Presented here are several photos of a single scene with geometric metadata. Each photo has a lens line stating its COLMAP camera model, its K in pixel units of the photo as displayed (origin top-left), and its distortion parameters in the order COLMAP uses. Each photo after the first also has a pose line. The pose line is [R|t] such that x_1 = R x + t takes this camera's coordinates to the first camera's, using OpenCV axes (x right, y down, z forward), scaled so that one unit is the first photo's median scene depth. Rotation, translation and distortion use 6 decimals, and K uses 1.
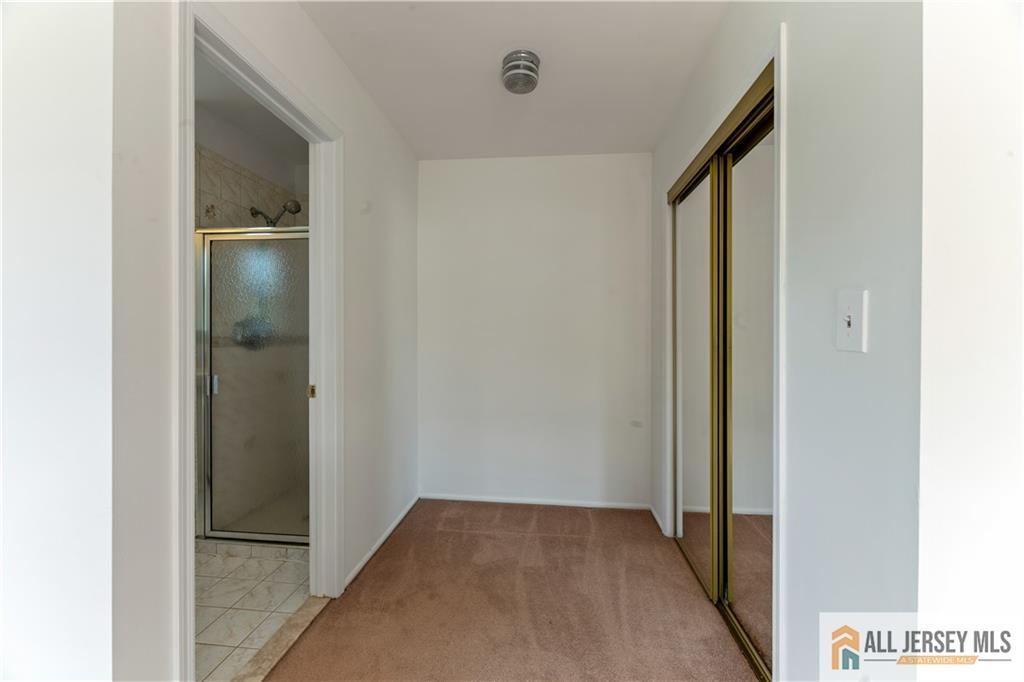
lens RADIAL K [[407.6, 0, 510.8], [0, 407.6, 339.0], [0, 0, 1]] dist [-0.002548, -0.001030]
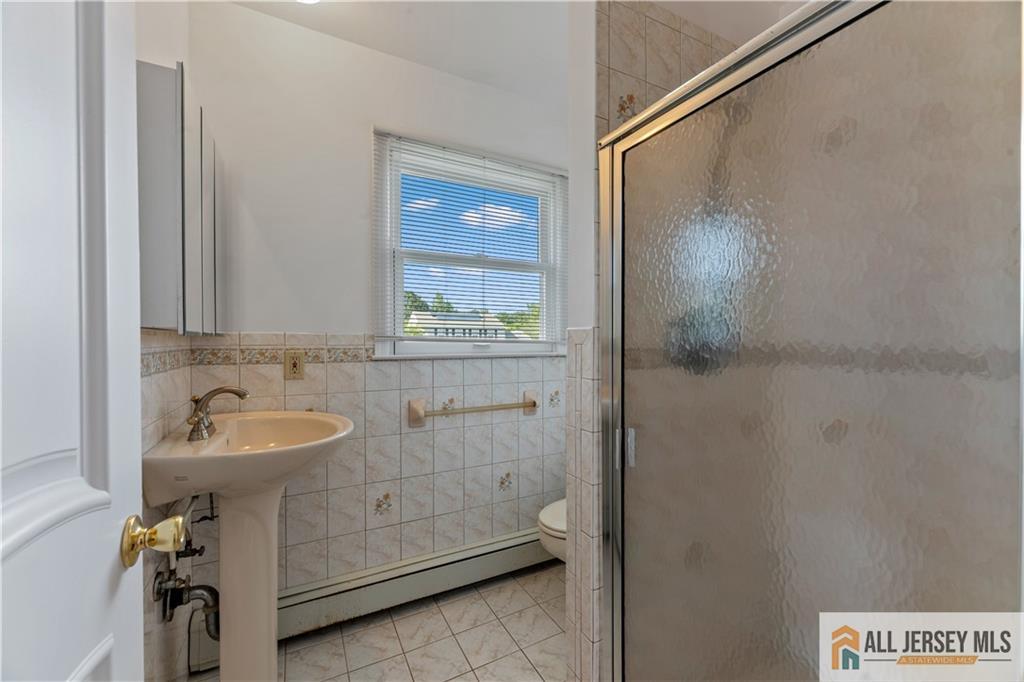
lens RADIAL K [[407.6, 0, 511.6], [0, 407.6, 339.6], [0, 0, 1]] dist [-0.002548, -0.001030]
pose [[0.562427, 0.006450, -0.826821, -0.395083], [-0.005462, 0.999977, 0.004085, -0.018748], [0.826829, 0.002219, 0.562450, 0.594539]]
